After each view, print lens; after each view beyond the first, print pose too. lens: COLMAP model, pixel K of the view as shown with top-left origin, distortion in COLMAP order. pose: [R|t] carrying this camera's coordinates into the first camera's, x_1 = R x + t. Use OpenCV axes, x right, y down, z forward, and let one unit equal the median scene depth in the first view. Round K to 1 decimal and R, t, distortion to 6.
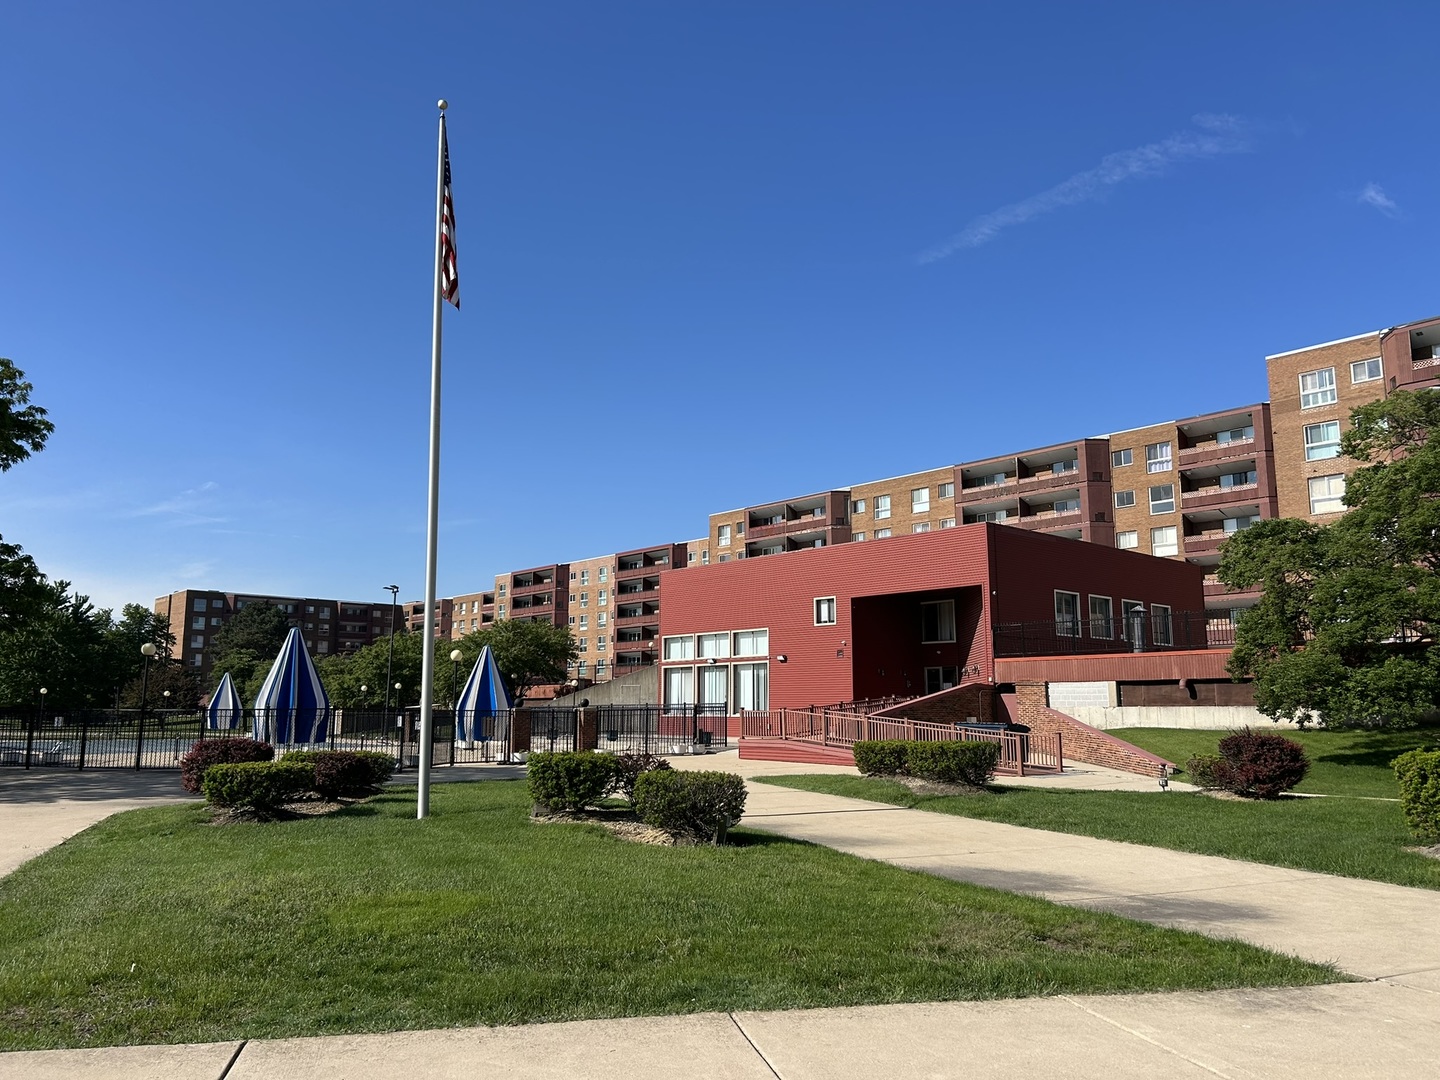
lens RADIAL K [[1088.1, 0, 723.1], [0, 1088.1, 527.8], [0, 0, 1]] dist [0.056285, -0.059740]
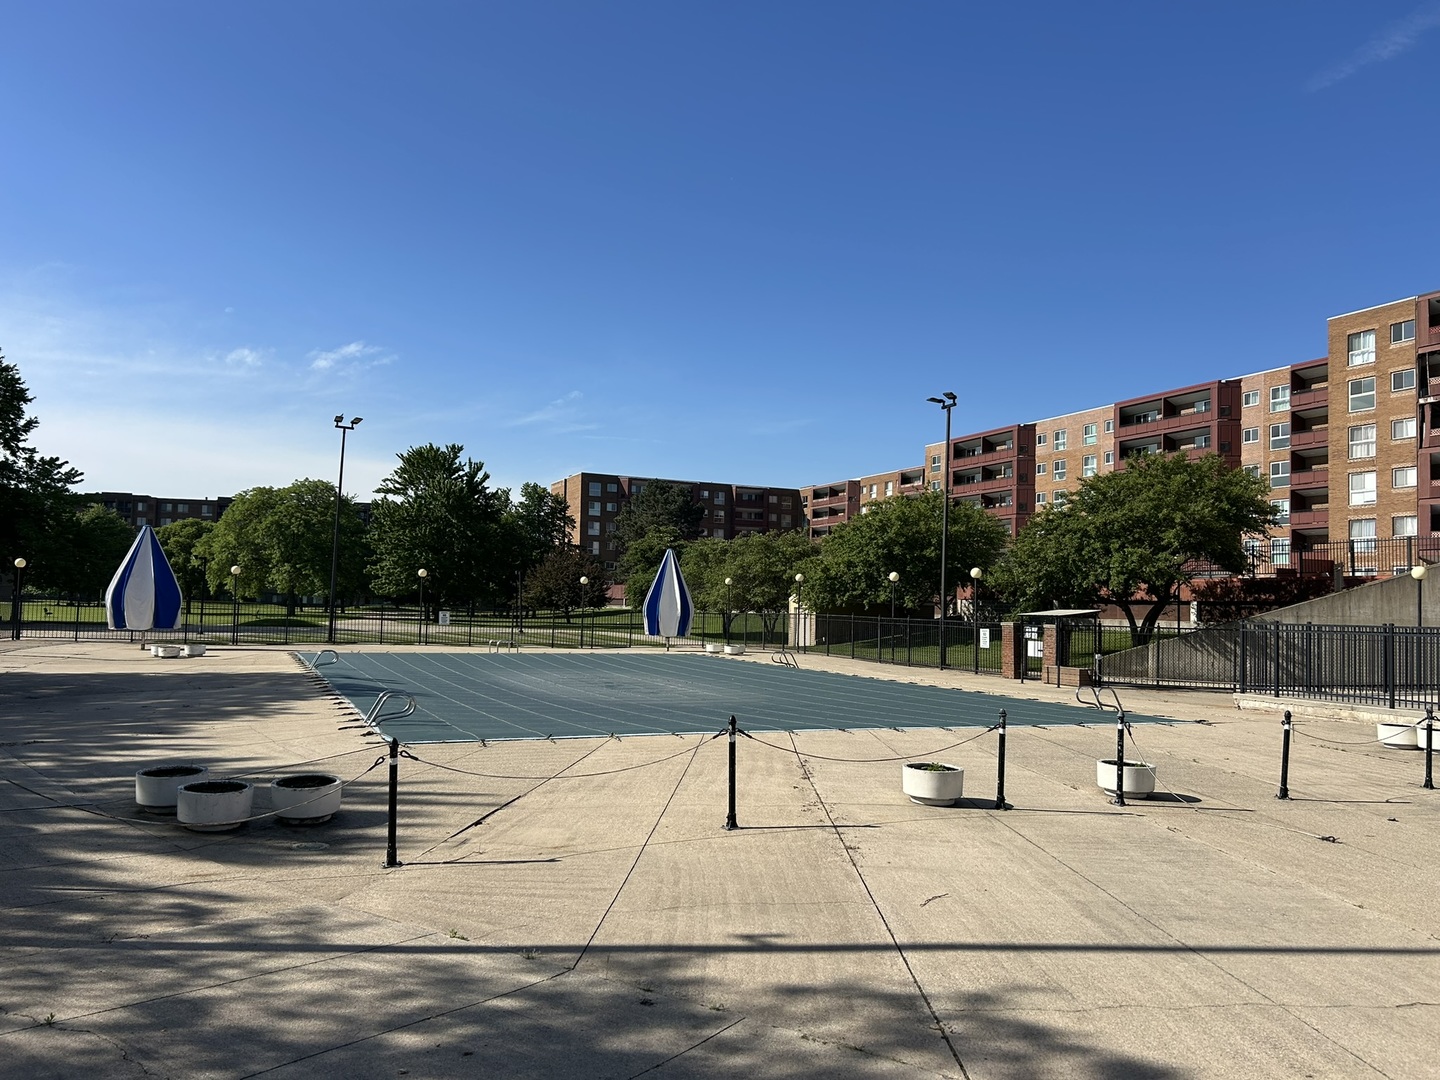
lens RADIAL K [[1088.1, 0, 725.8], [0, 1088.1, 535.5], [0, 0, 1]] dist [0.056285, -0.059740]
pose [[0.951402, 0.001420, -0.307948, -0.128707], [0.029077, 0.995108, 0.094422, 0.037196], [0.306576, -0.098787, 0.946706, 0.234907]]
